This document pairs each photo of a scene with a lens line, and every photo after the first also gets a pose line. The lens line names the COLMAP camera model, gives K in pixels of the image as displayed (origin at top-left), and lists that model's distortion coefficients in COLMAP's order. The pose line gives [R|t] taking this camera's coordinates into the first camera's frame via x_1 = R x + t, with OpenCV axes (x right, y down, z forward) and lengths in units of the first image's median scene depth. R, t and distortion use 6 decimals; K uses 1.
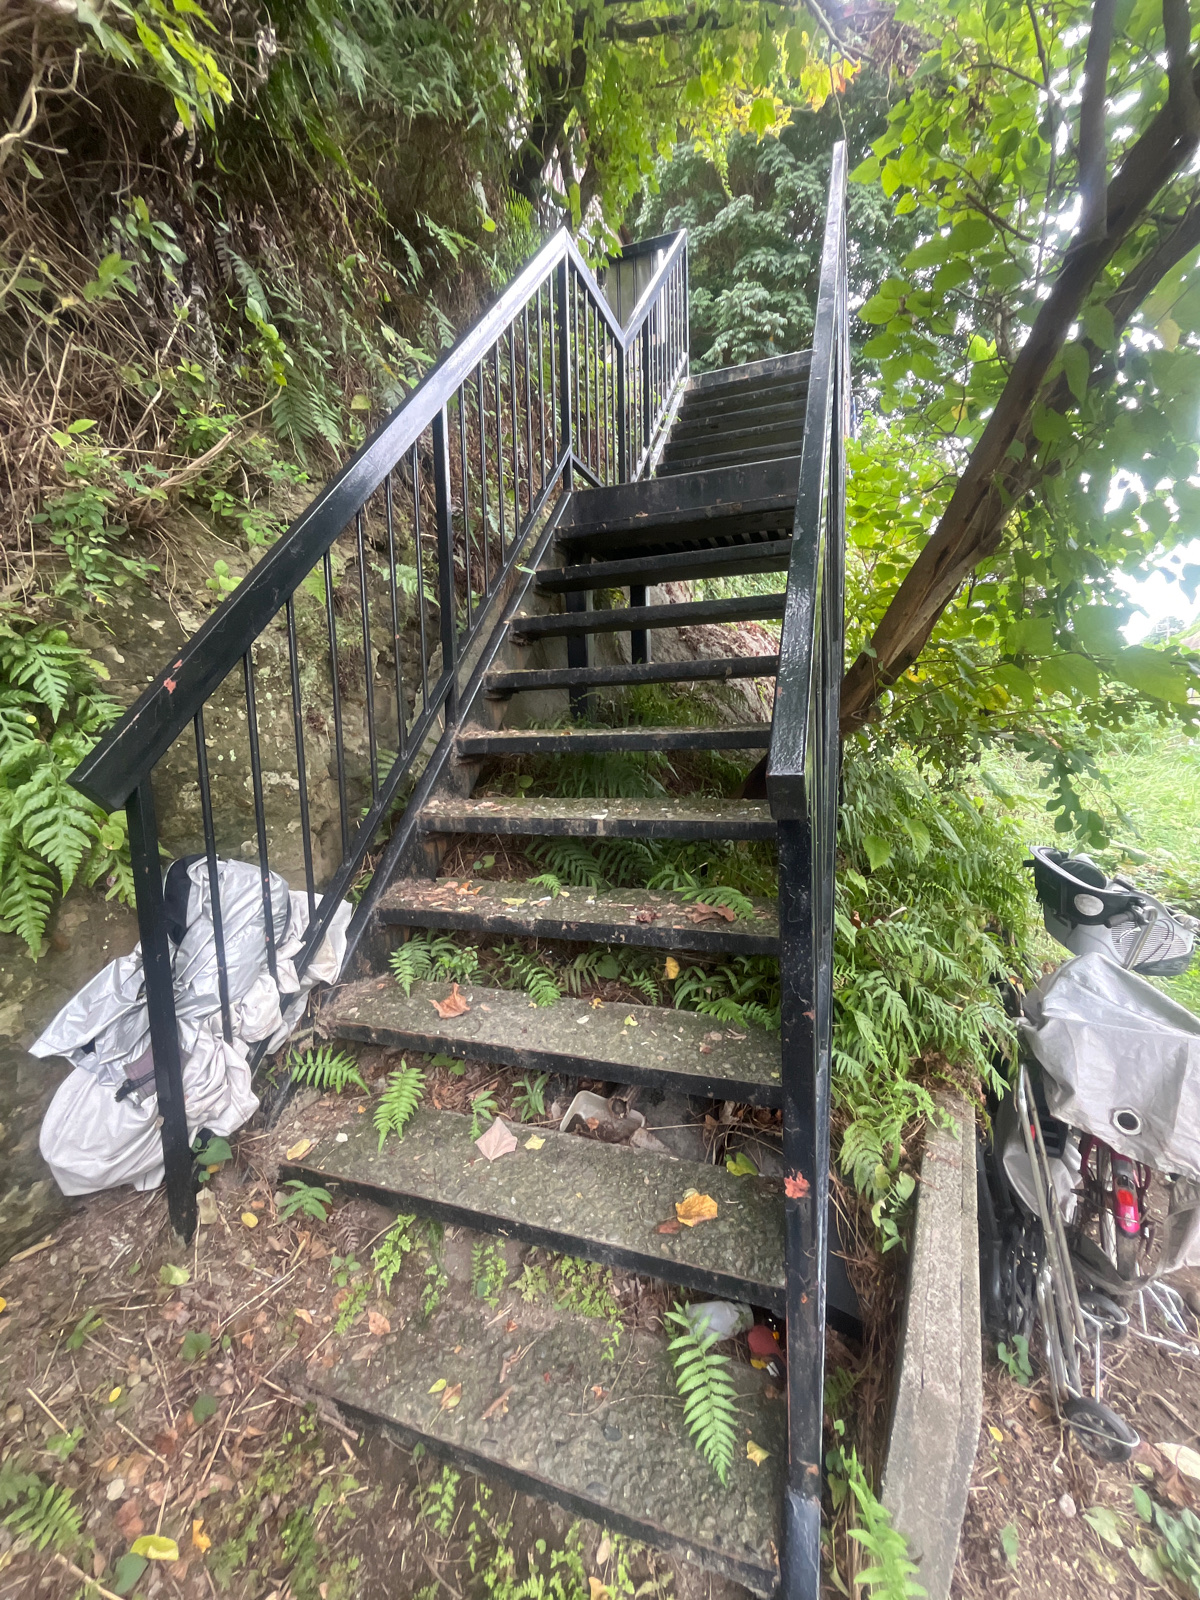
lens RADIAL K [[640.5, 0, 600.0], [0, 640.5, 800.0], [0, 0, 1]] dist [-0.018115, 0.000069]
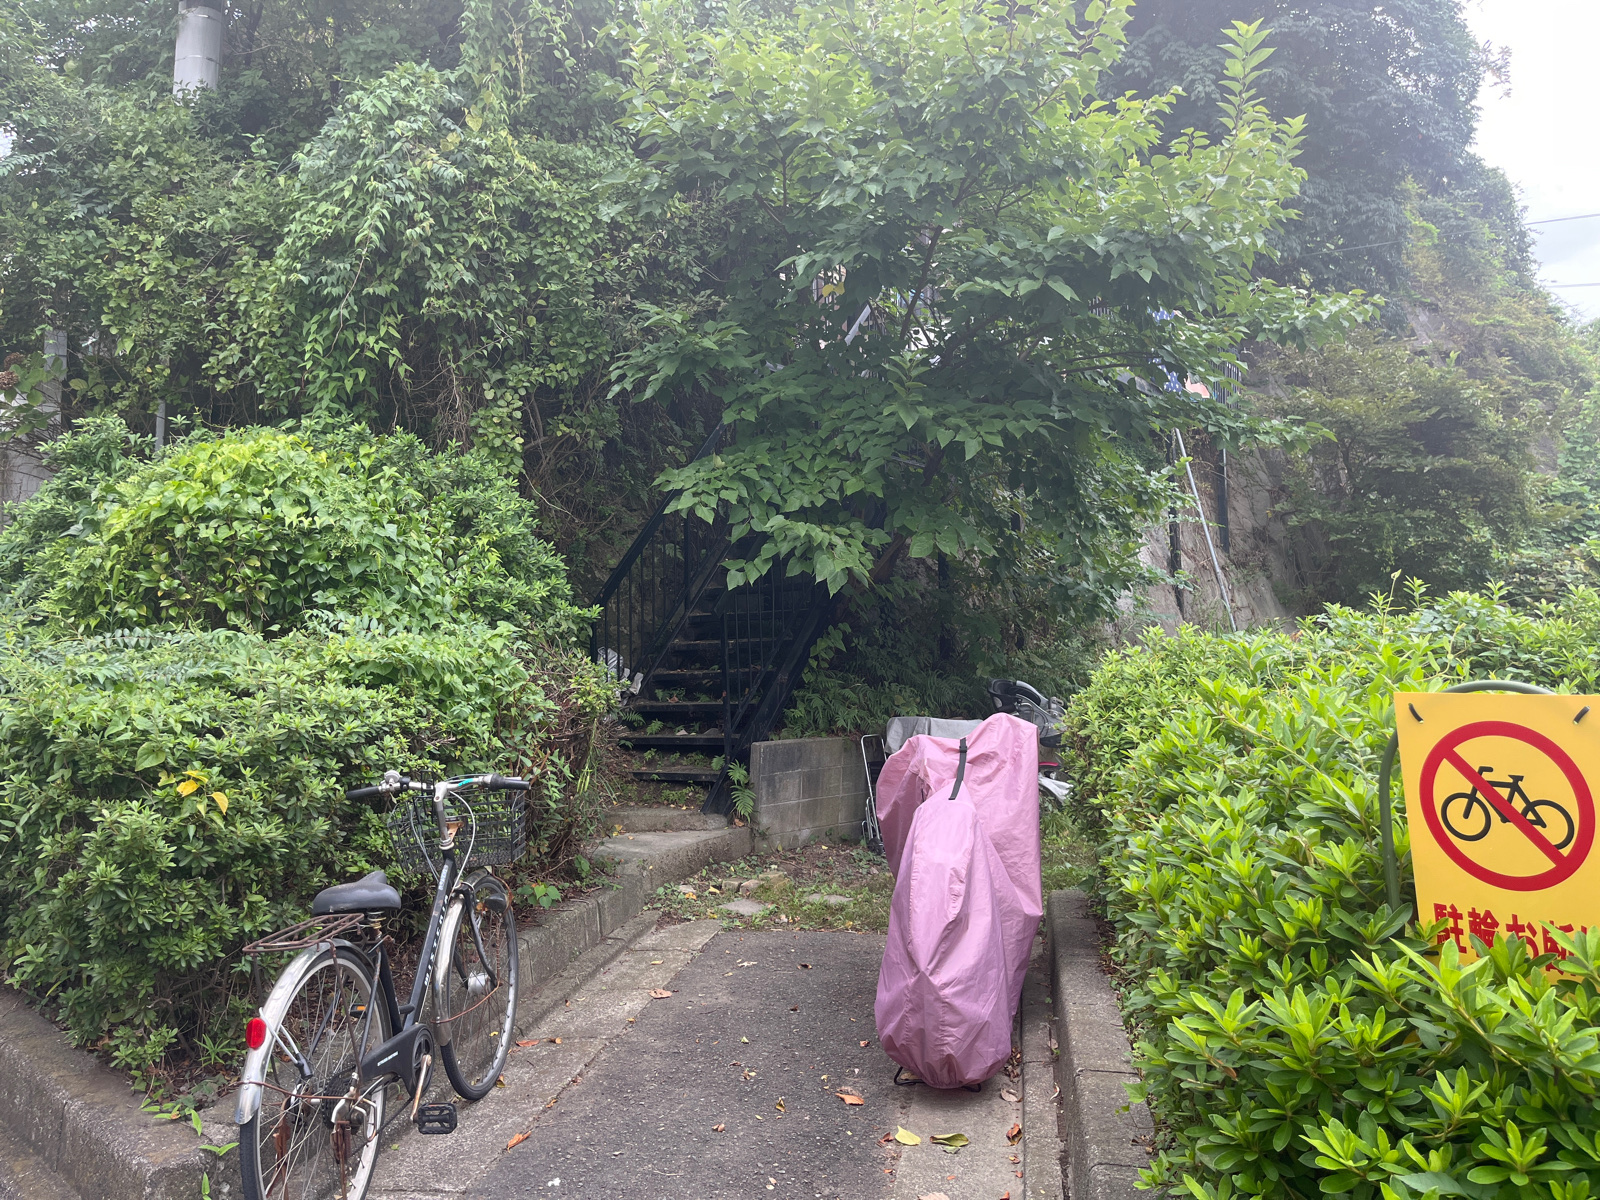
lens RADIAL K [[1218.4, 0, 850.9], [0, 1218.4, 595.6], [0, 0, 1]] dist [0.062727, -0.168799]
pose [[0.979963, -0.001595, -0.199172, 1.818381], [-0.030448, 0.987016, -0.157712, 0.752902], [0.196837, 0.160616, 0.967190, -4.700637]]
